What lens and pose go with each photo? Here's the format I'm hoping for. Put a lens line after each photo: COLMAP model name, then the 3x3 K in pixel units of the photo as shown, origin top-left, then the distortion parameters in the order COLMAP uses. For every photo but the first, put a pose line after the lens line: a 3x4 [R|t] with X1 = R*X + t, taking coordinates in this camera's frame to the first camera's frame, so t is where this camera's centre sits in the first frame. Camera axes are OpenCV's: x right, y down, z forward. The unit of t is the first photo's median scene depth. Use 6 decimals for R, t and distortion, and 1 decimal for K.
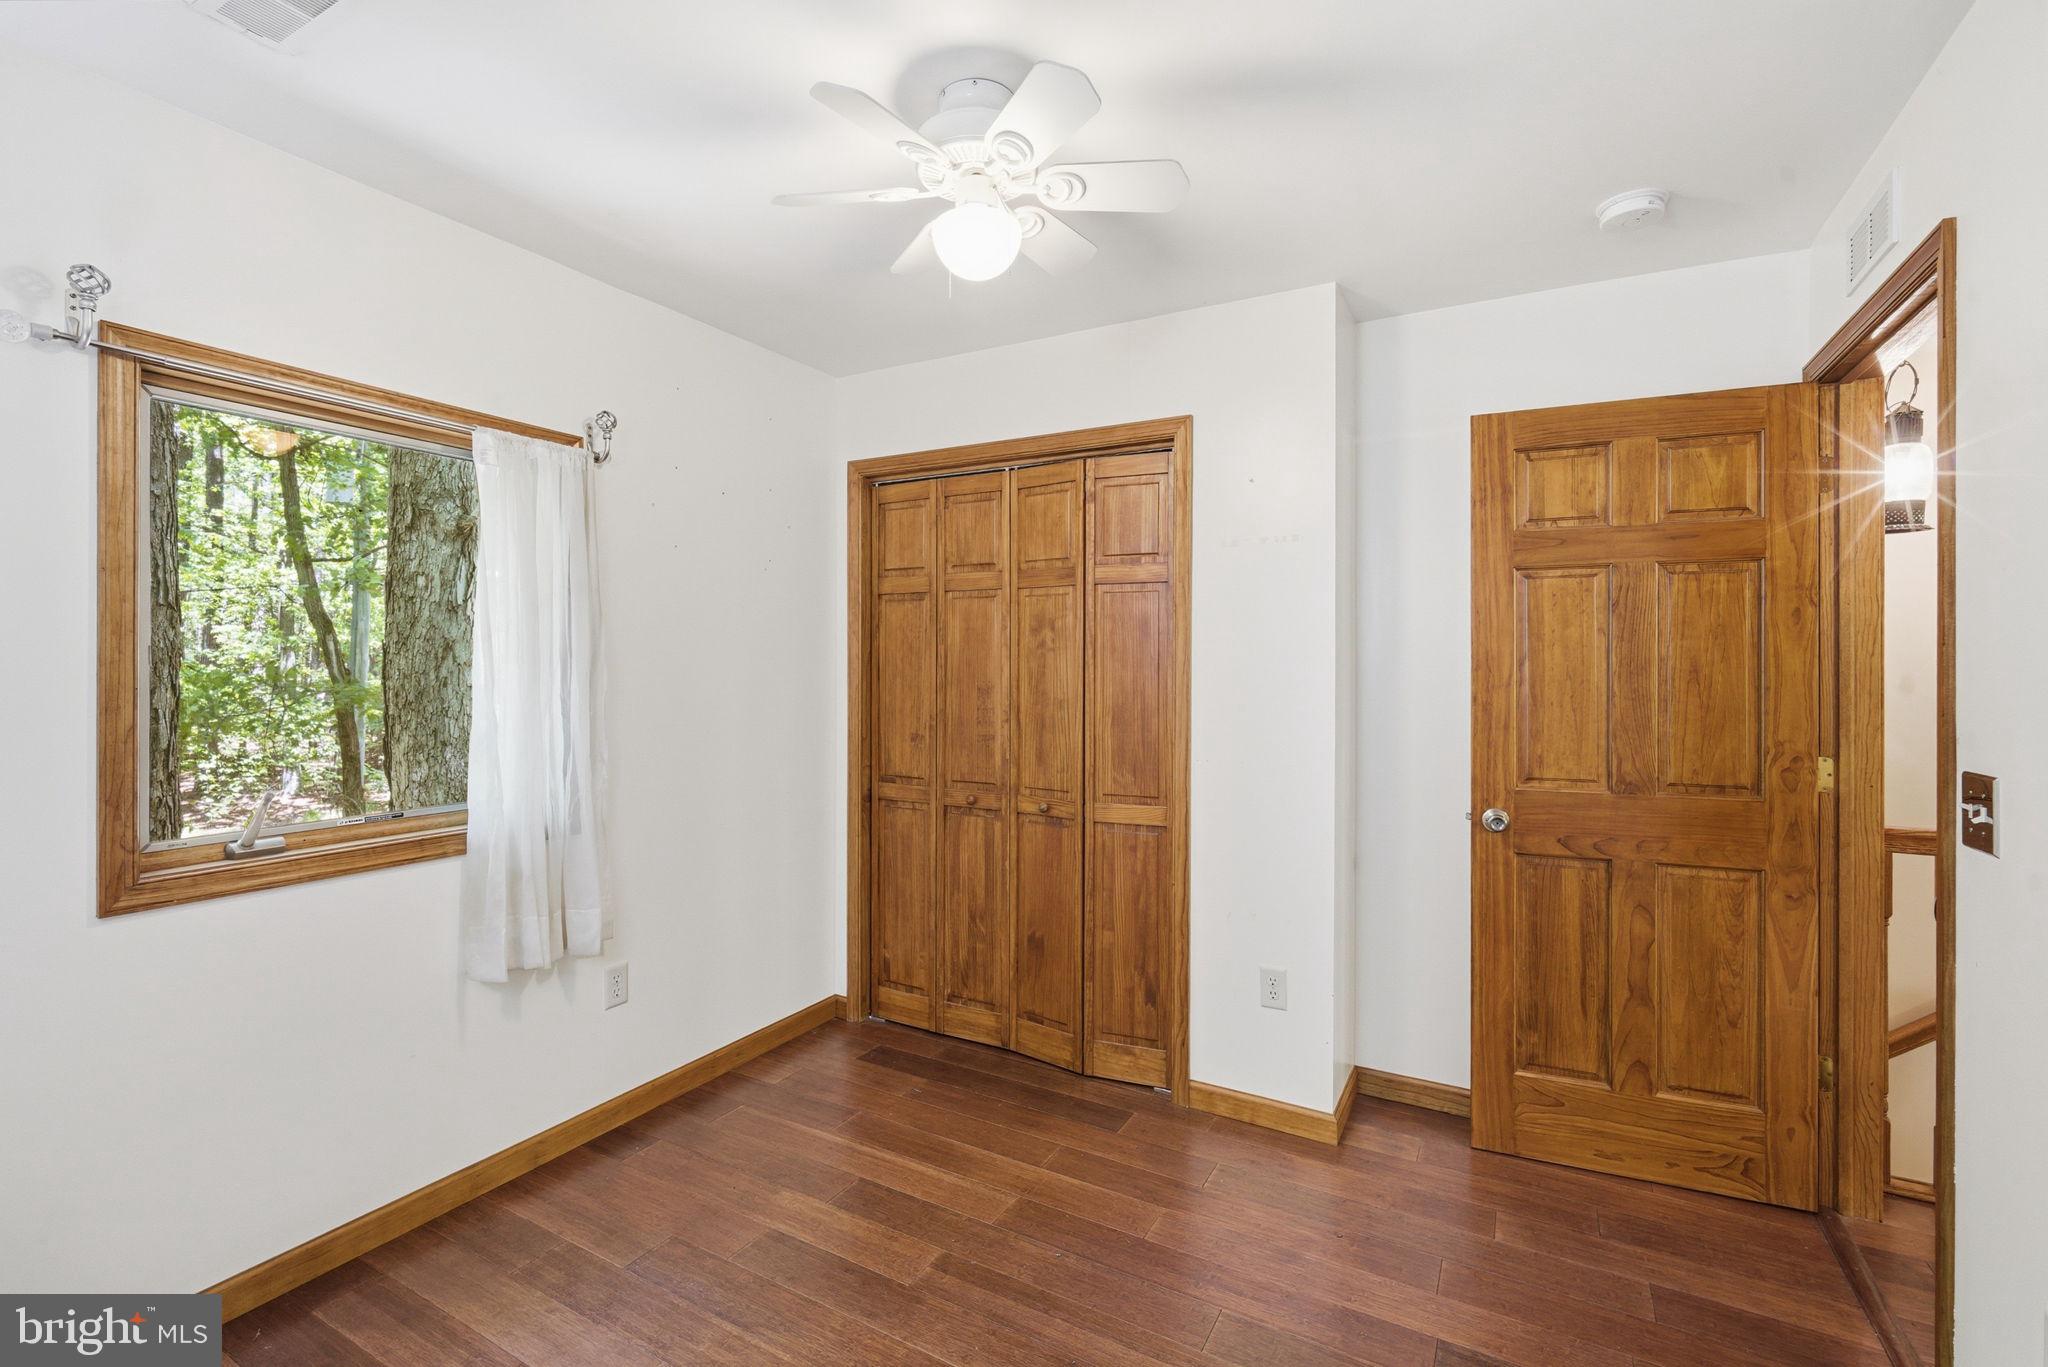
lens RADIAL K [[916.5, 0, 1011.1], [0, 916.5, 672.2], [0, 0, 1]] dist [-0.001687, -0.000224]
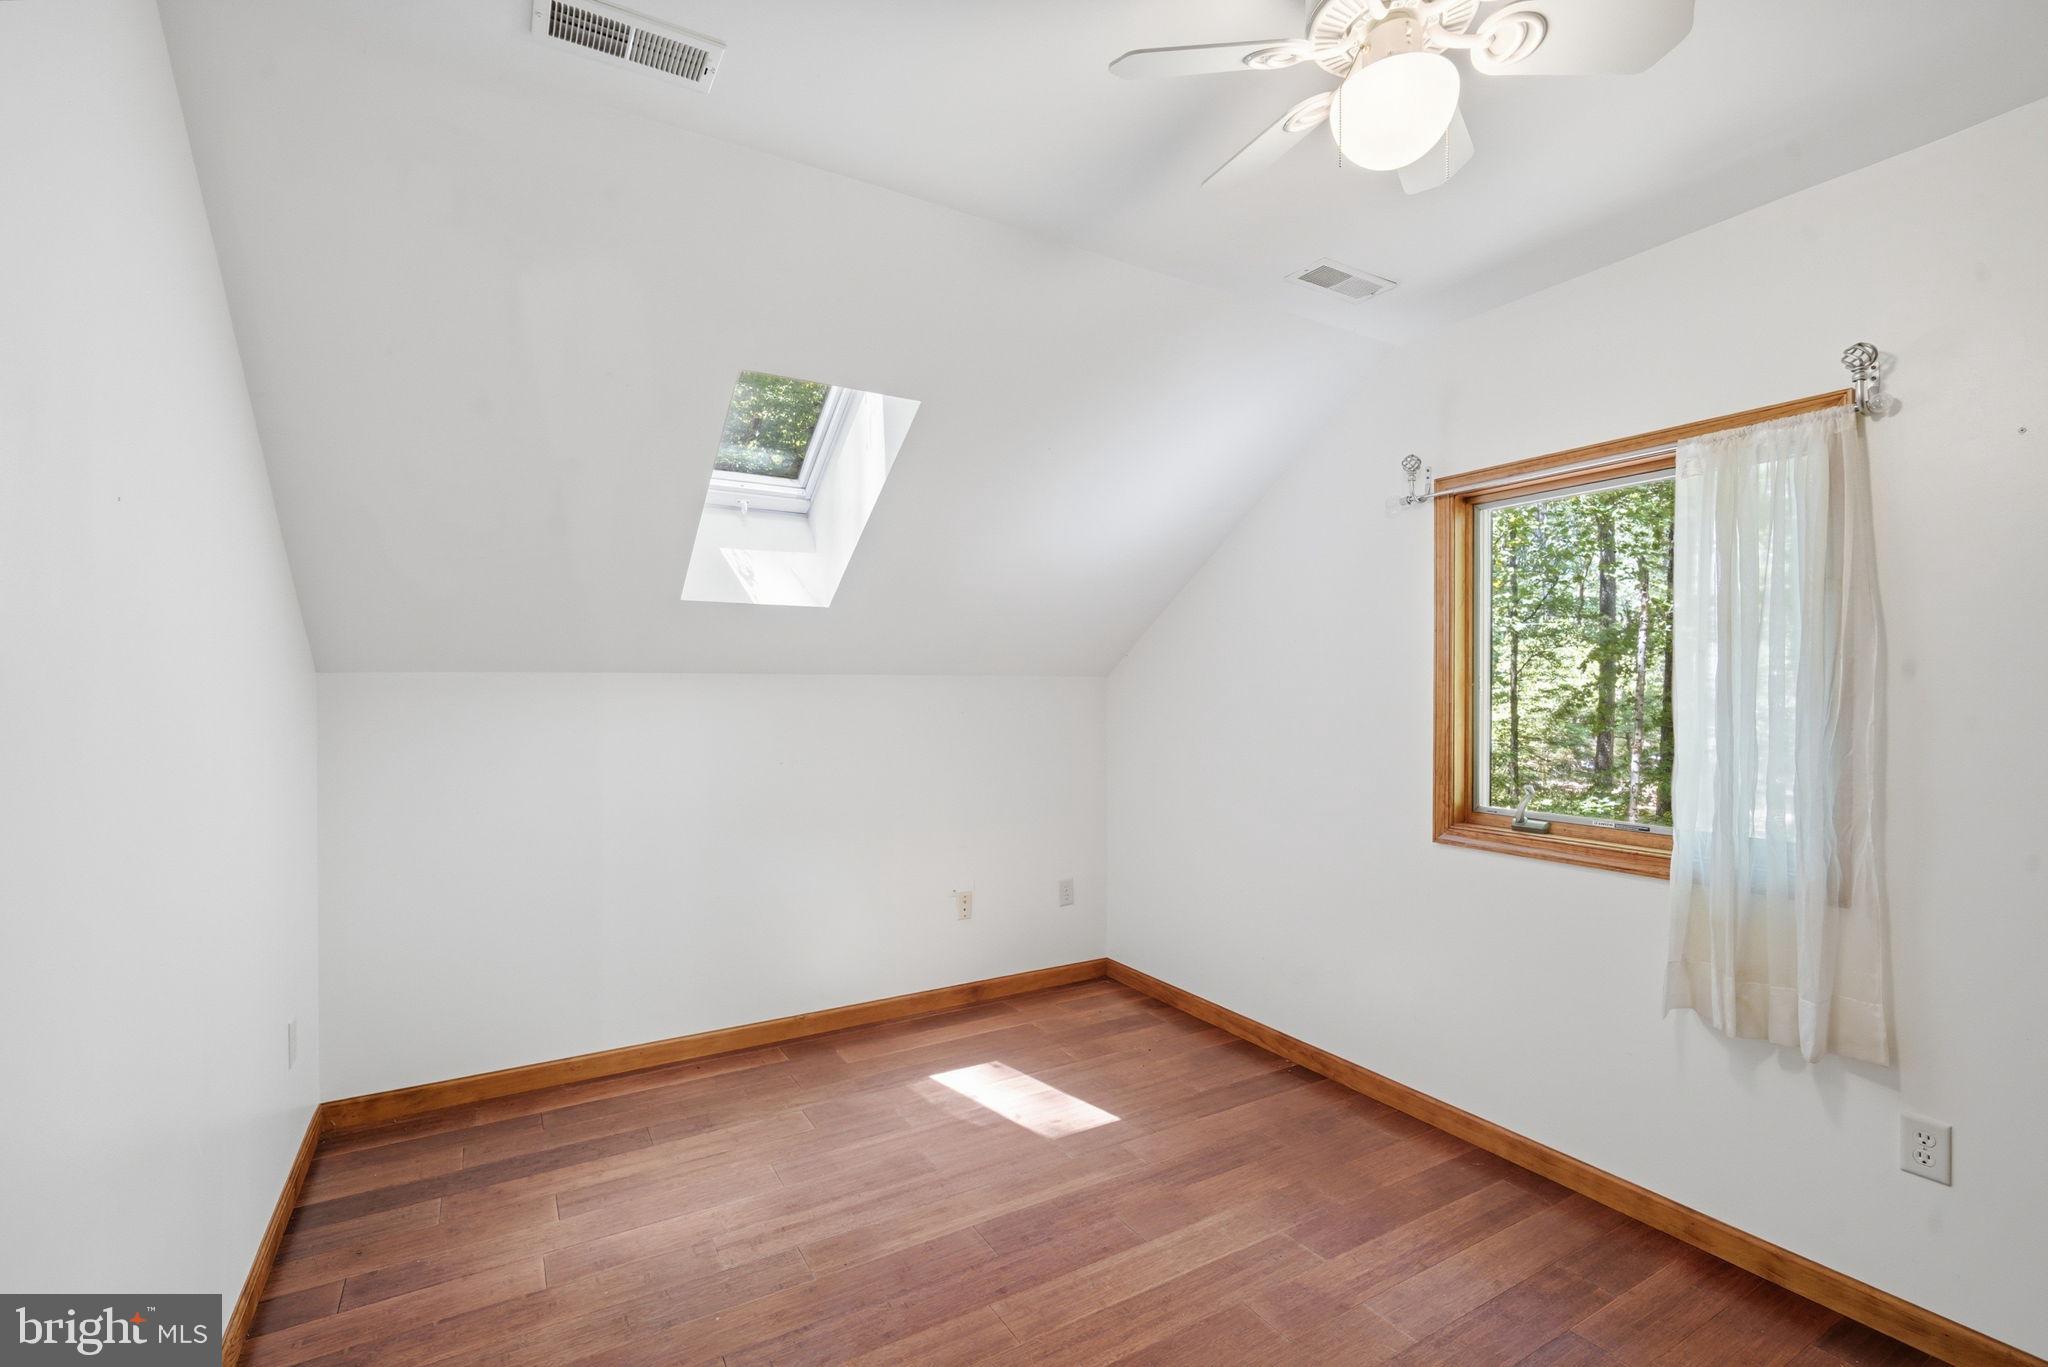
lens RADIAL K [[906.6, 0, 1019.1], [0, 906.6, 697.9], [0, 0, 1]] dist [-0.000073, 0.000002]
pose [[-0.502245, -0.000009, -0.864725, 0.623931], [-0.006484, 0.999972, 0.003755, 0.003937], [0.864701, 0.007493, -0.502231, 0.917225]]
